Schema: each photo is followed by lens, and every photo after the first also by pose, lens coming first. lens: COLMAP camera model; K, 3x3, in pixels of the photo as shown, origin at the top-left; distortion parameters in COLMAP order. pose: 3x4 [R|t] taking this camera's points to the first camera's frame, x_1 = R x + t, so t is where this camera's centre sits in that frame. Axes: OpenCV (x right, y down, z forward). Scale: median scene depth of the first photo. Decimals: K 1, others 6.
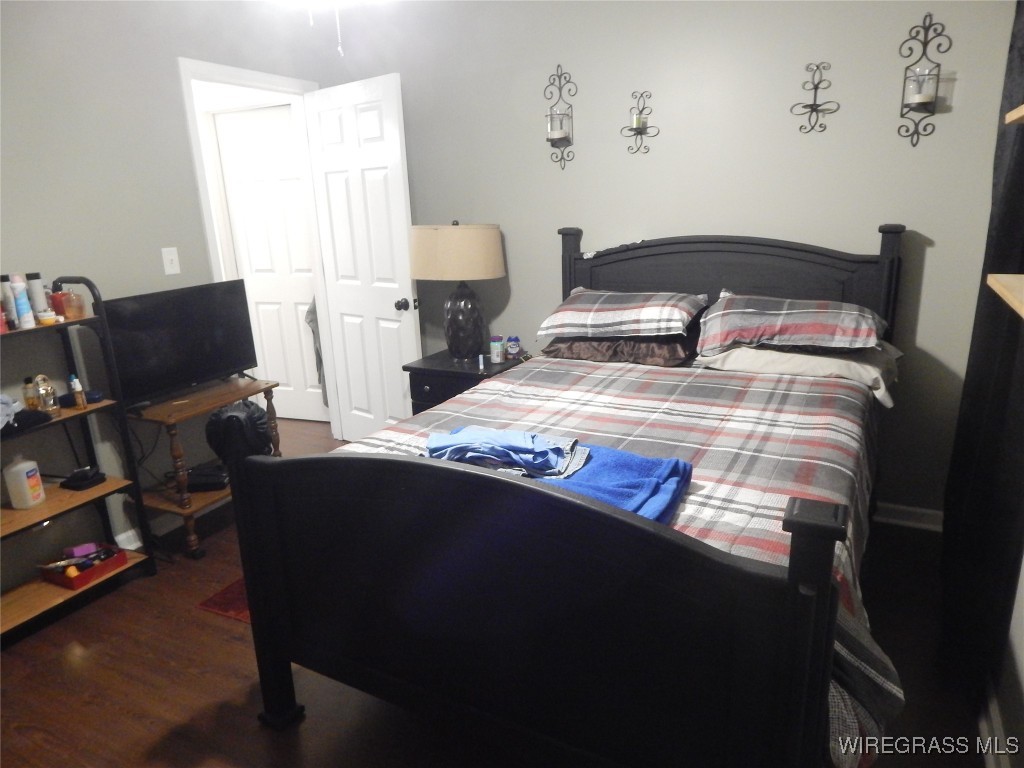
lens RADIAL K [[687.1, 0, 515.7], [0, 687.1, 382.9], [0, 0, 1]] dist [0.009370, -0.011938]
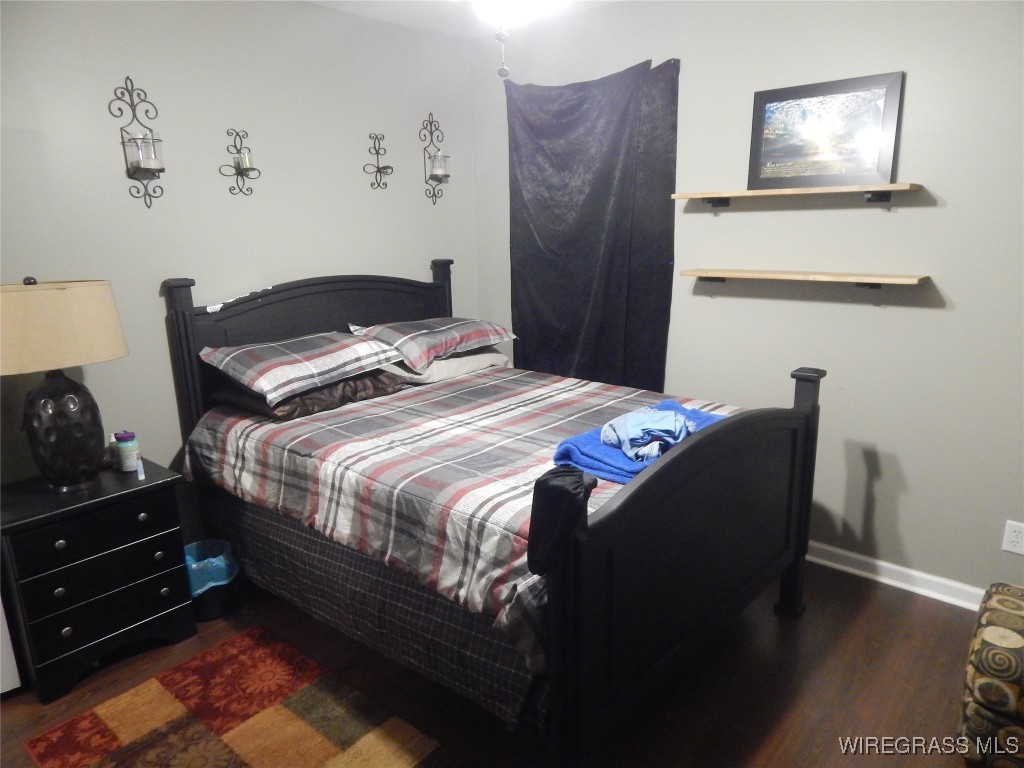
lens RADIAL K [[687.1, 0, 520.7], [0, 687.1, 388.9], [0, 0, 1]] dist [0.009370, -0.011938]
pose [[0.233000, -0.201458, 0.951381, -0.852568], [0.271352, 0.952919, 0.135328, -0.137267], [-0.933852, 0.226628, 0.276696, 0.574823]]
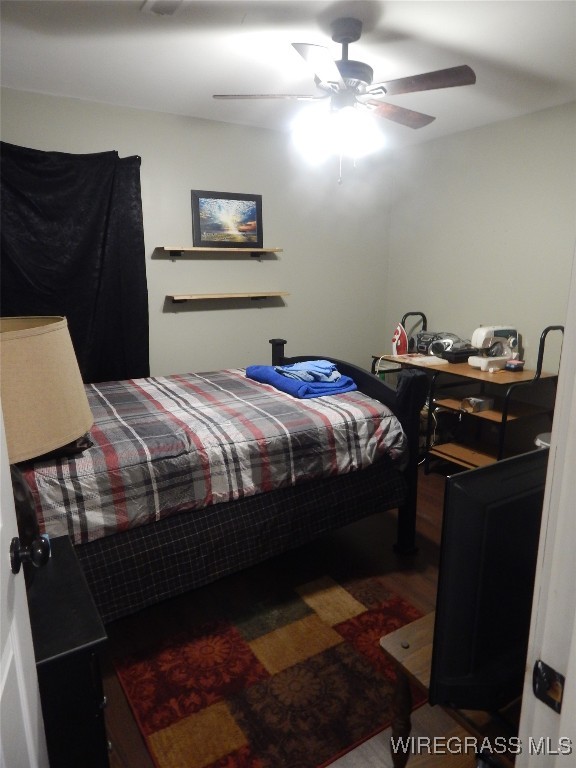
lens RADIAL K [[515.3, 0, 292.3], [0, 515.3, 384.9], [0, 0, 1]] dist [0.009370, -0.011938]
pose [[-0.856468, -0.079180, 0.510091, -0.608503], [0.167380, 0.892177, 0.419529, -0.416548], [-0.488310, 0.444692, -0.750868, 1.609180]]
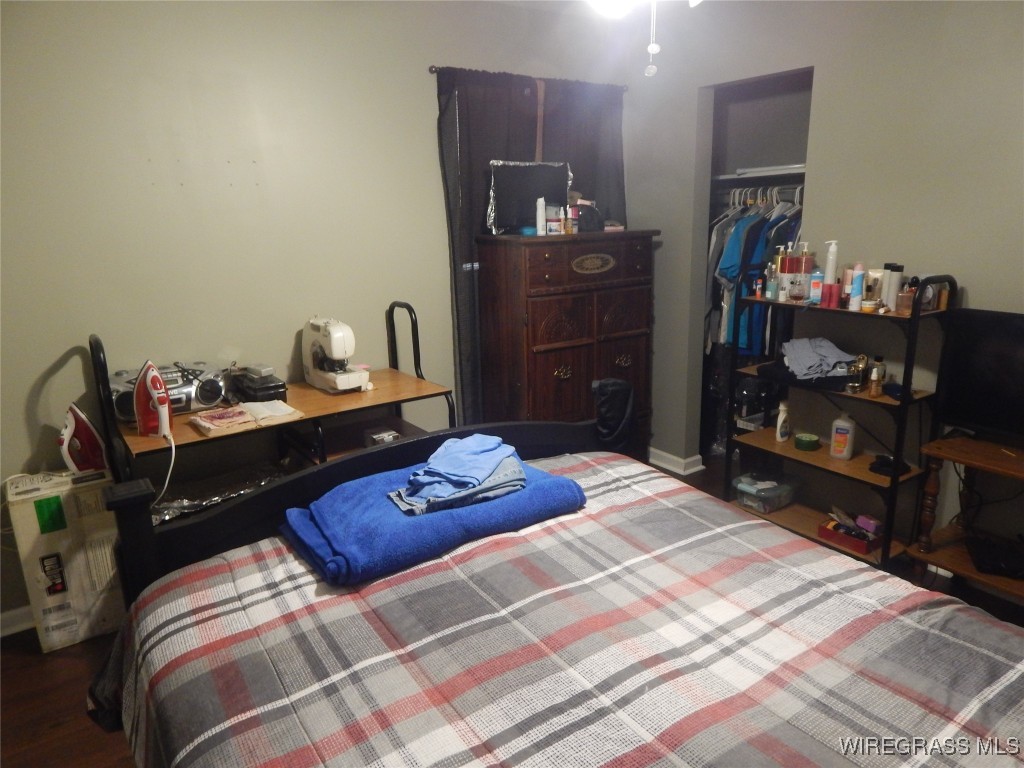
lens RADIAL K [[687.1, 0, 515.4], [0, 687.1, 388.9], [0, 0, 1]] dist [0.009370, -0.011938]
pose [[-0.462798, 0.274910, -0.842759, 0.529548], [-0.199047, 0.894195, 0.400994, -0.304486], [0.863828, 0.353328, -0.359112, 0.938630]]
